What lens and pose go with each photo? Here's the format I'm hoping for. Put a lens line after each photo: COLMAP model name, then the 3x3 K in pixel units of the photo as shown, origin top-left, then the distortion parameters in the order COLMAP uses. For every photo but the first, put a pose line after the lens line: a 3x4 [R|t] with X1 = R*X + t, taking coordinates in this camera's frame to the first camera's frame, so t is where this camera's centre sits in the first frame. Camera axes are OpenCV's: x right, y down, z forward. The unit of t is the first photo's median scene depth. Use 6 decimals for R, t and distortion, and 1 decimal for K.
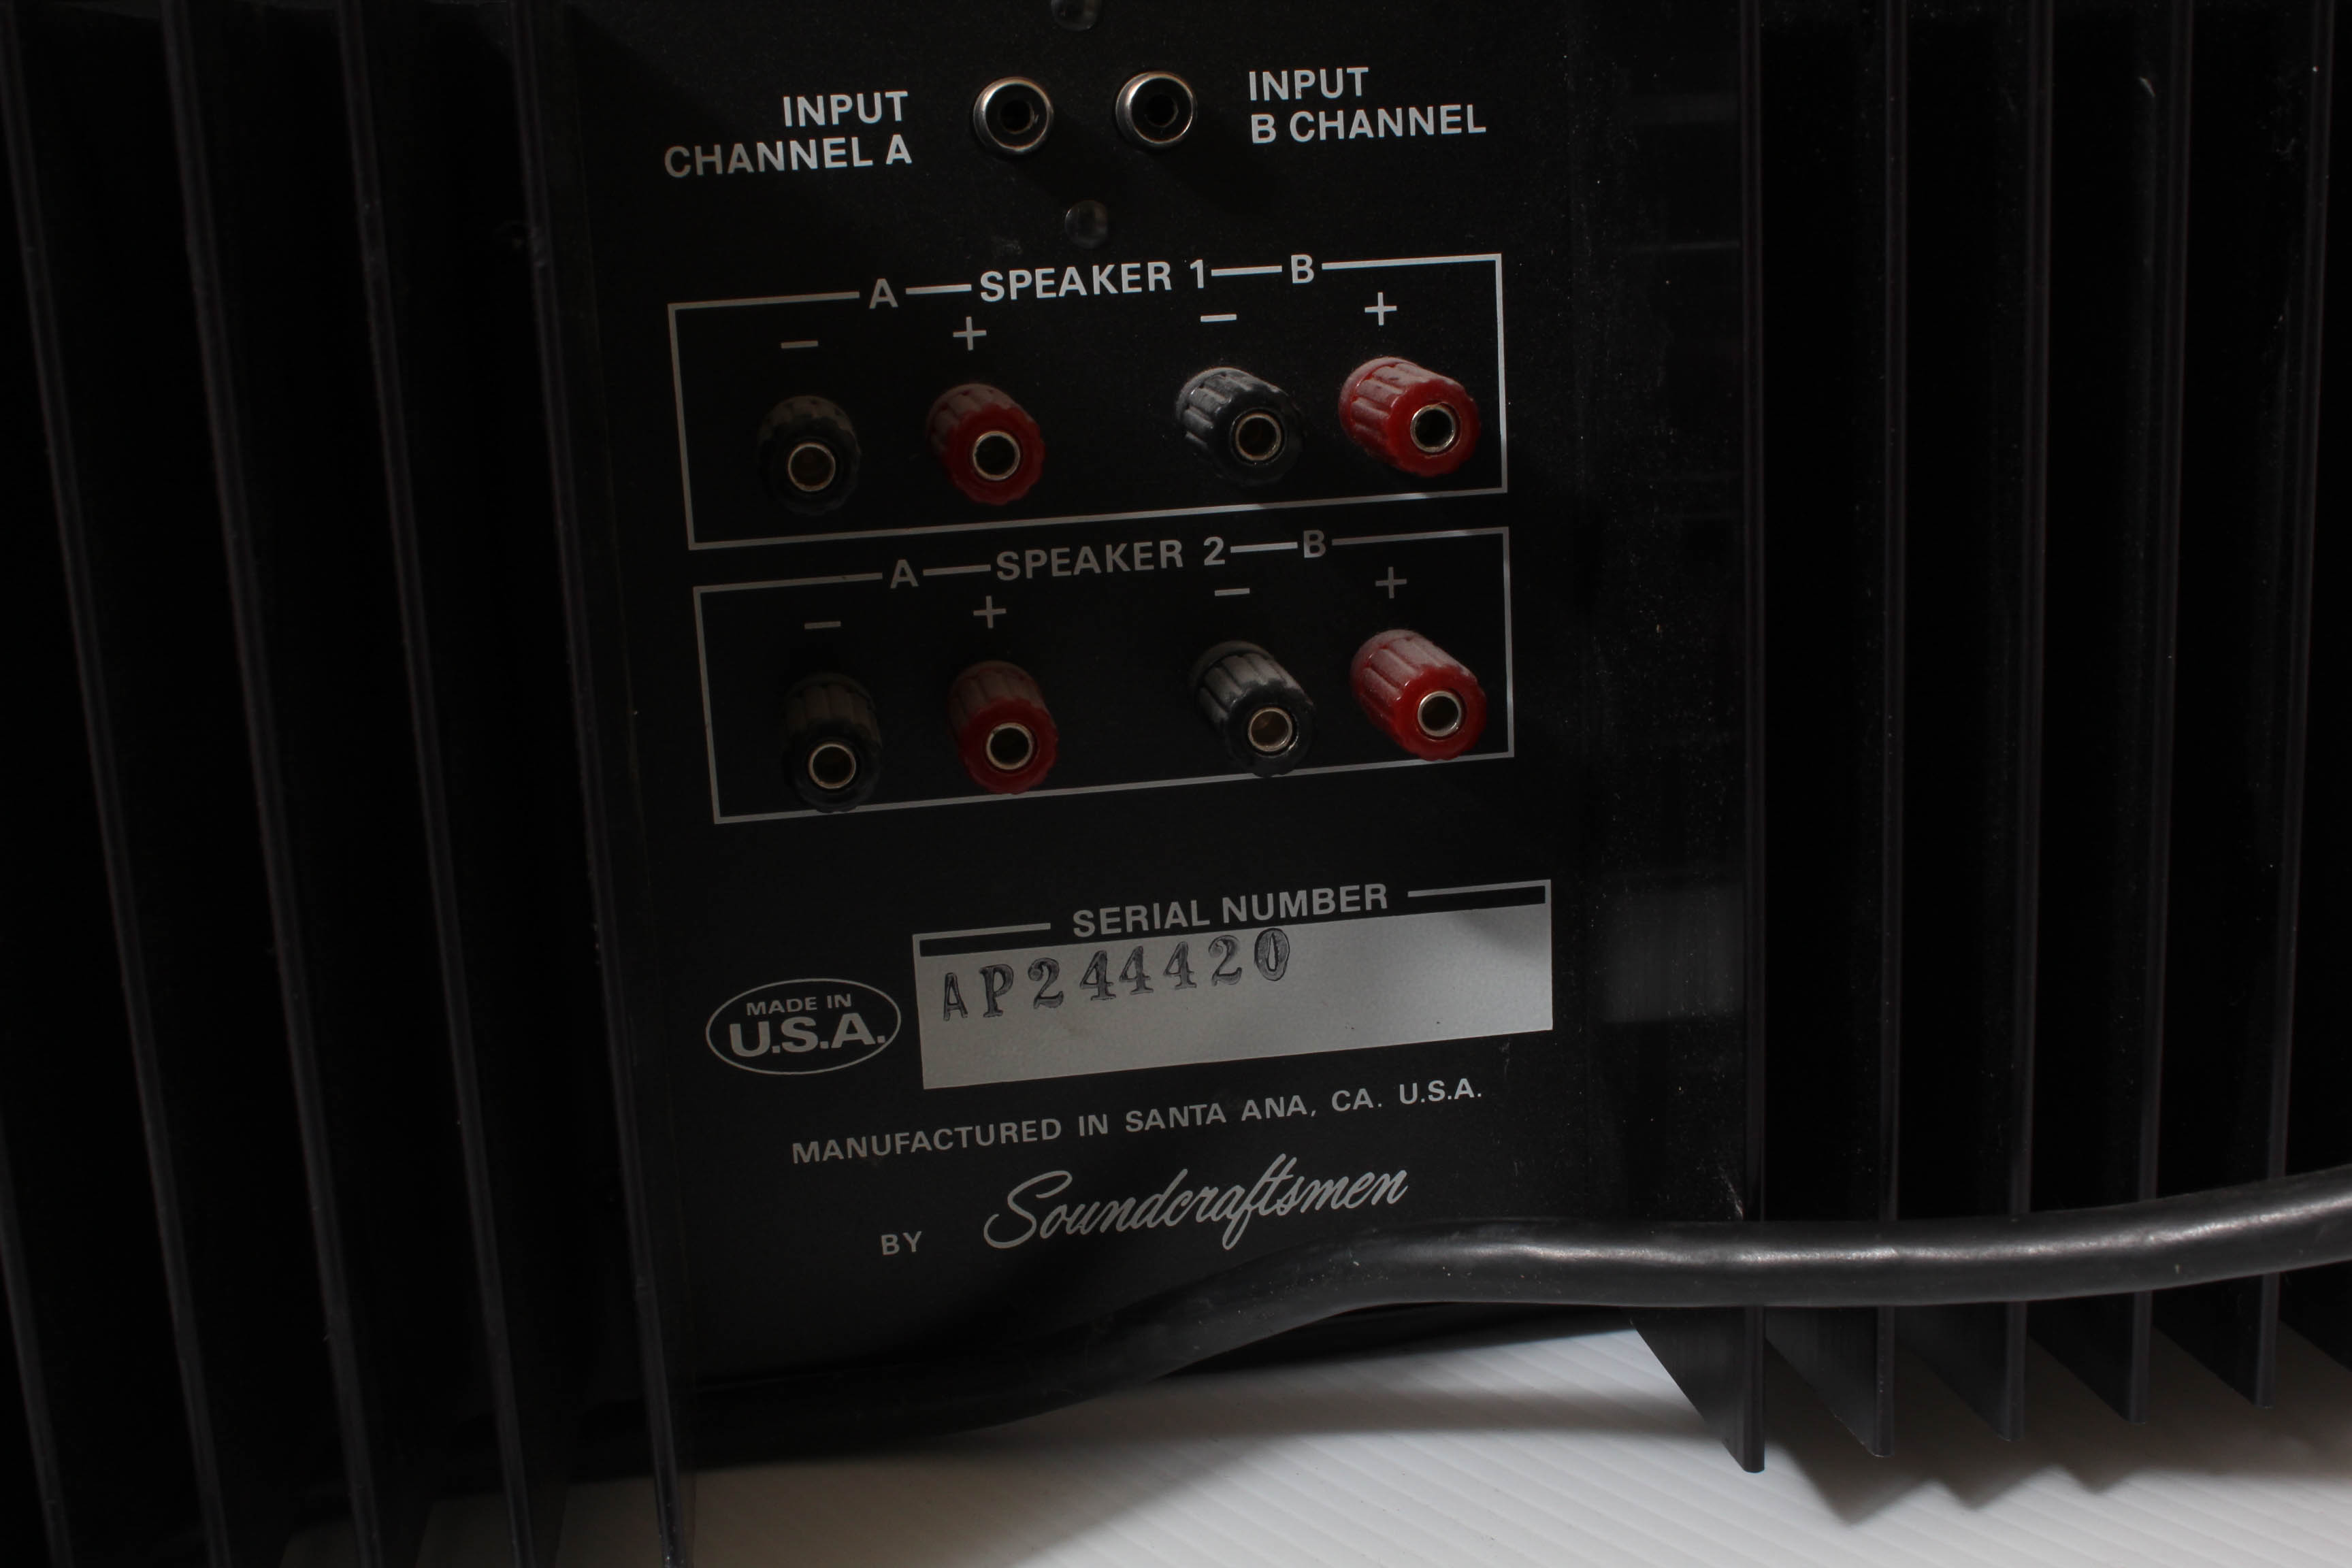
lens RADIAL K [[2996.8, 0, 1176.0], [0, 2996.8, 784.0], [0, 0, 1]] dist [-0.089385, 0.172969]
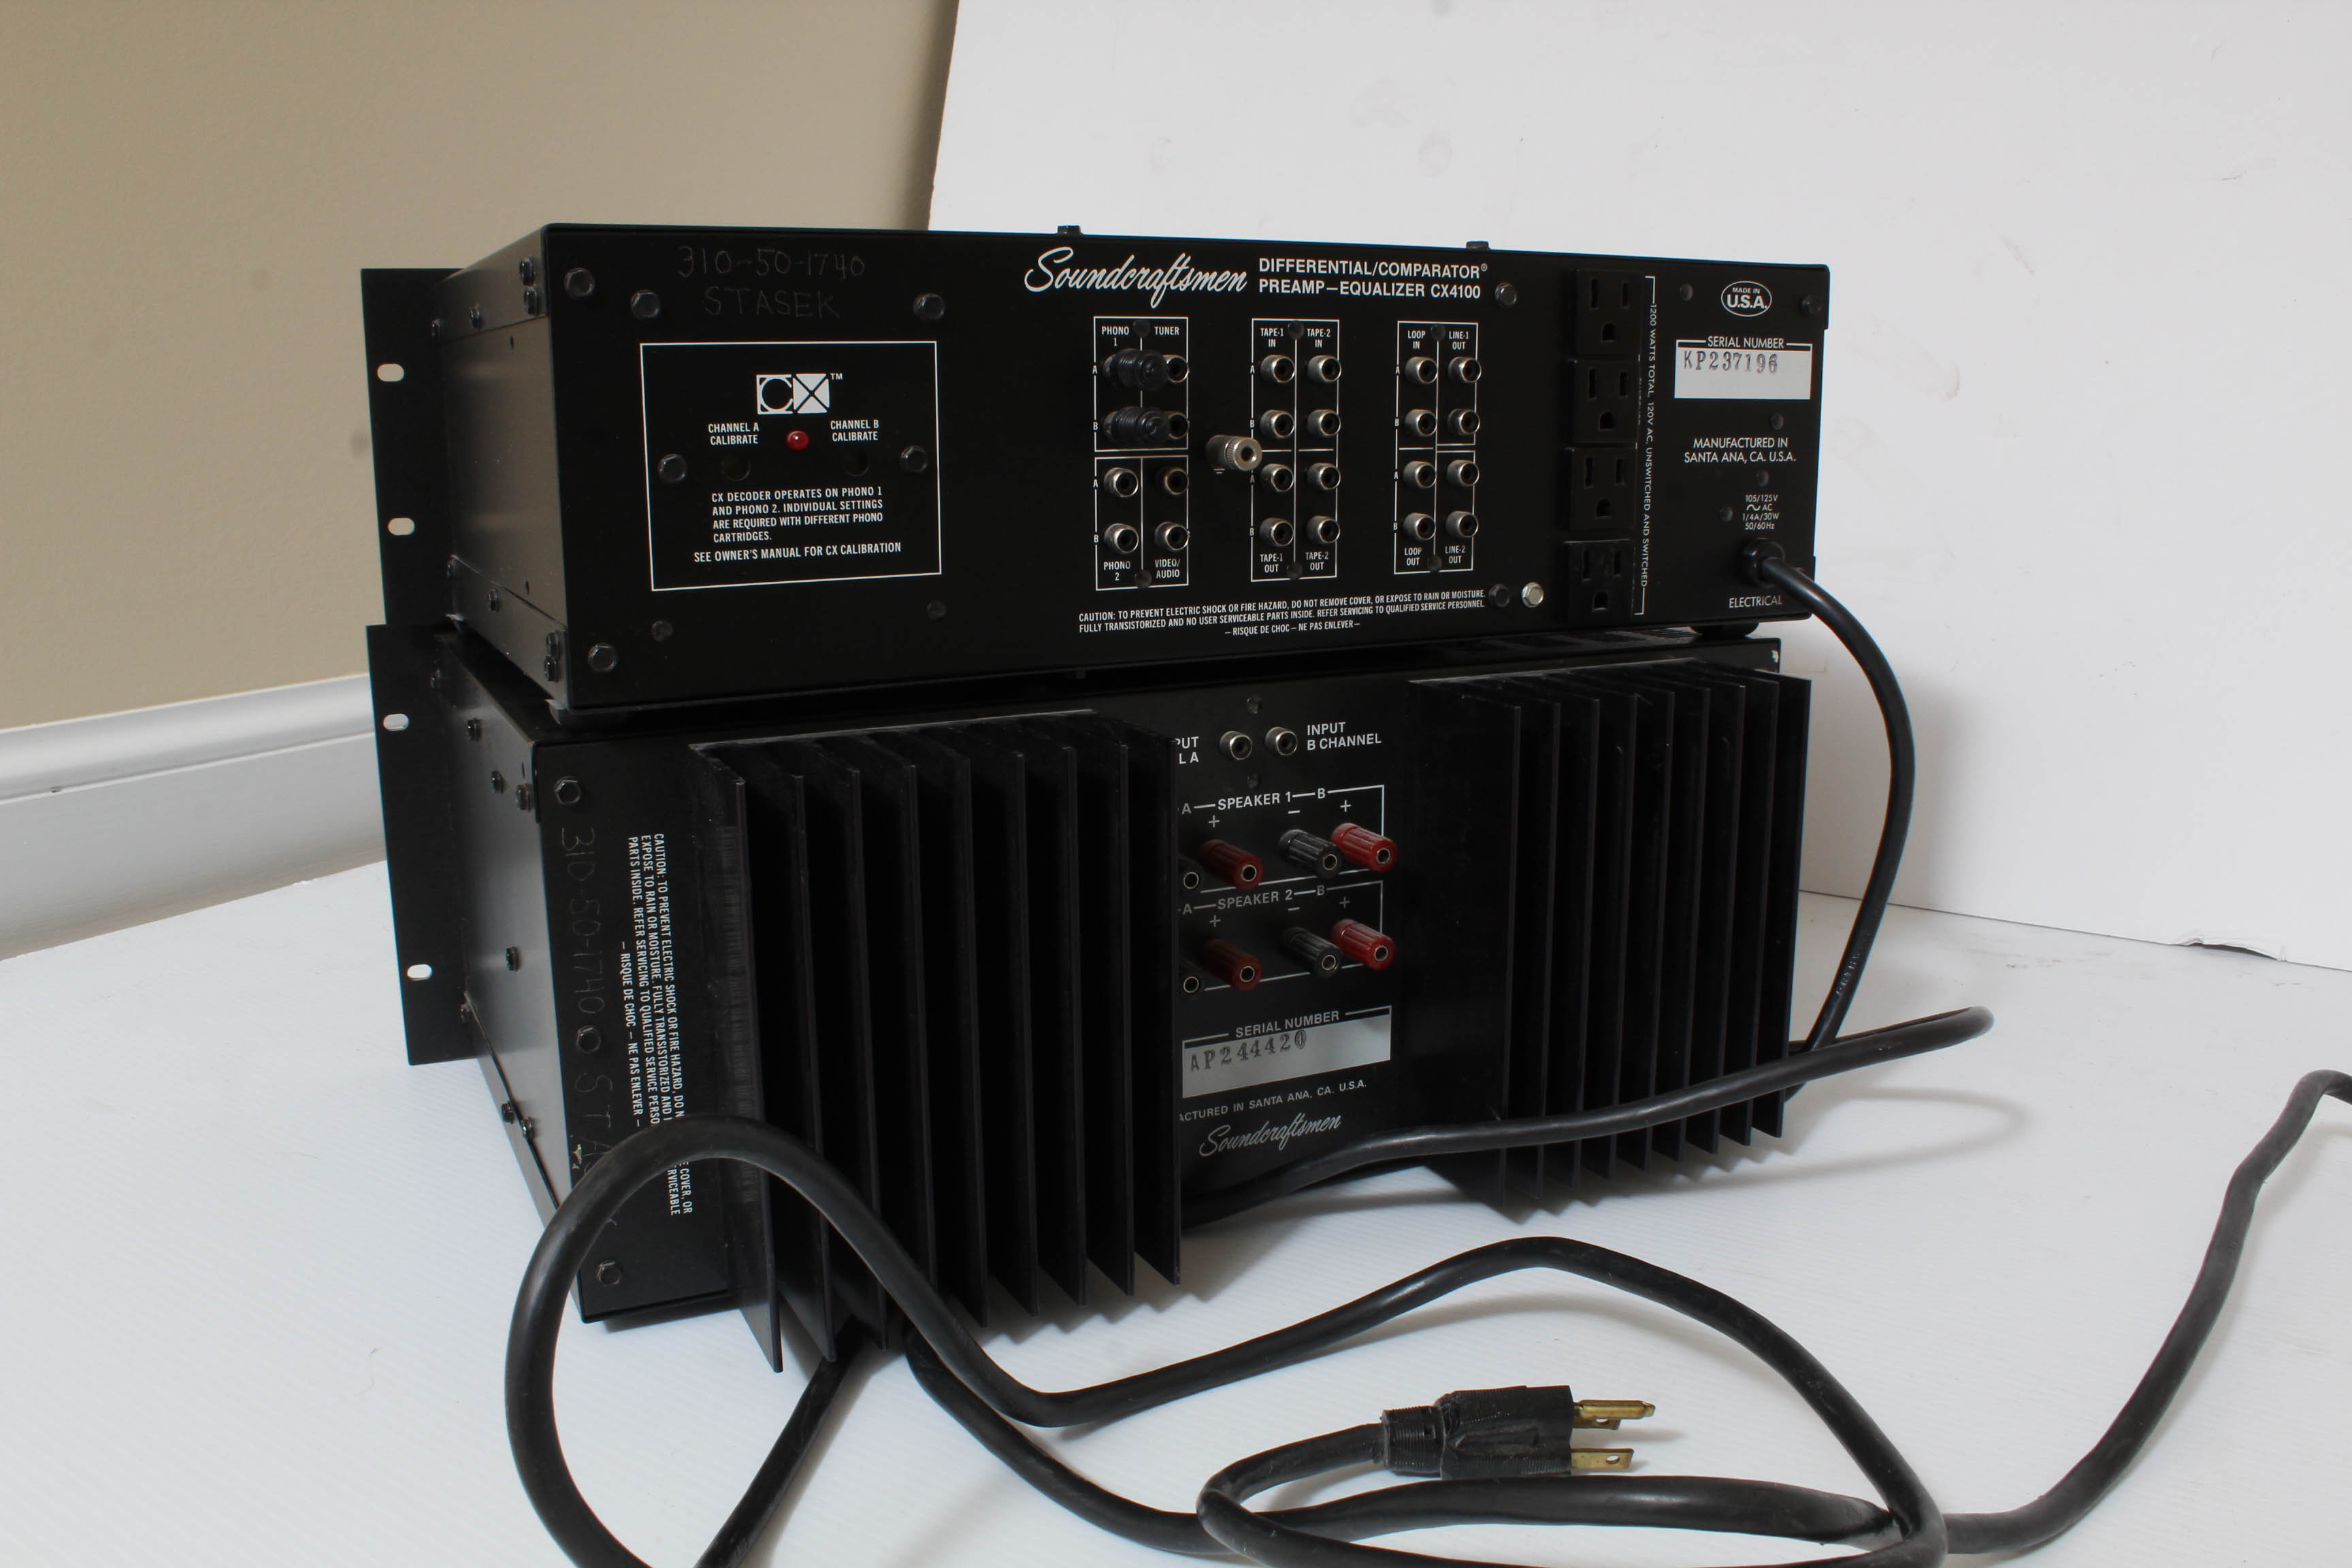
lens RADIAL K [[1969.3, 0, 1176.0], [0, 1969.3, 784.0], [0, 0, 1]] dist [-0.178387, 0.178998]
pose [[0.953158, -0.021967, 0.301673, -0.612257], [0.034611, 0.998729, -0.036632, -0.113845], [-0.300485, 0.045357, 0.952707, -0.673670]]
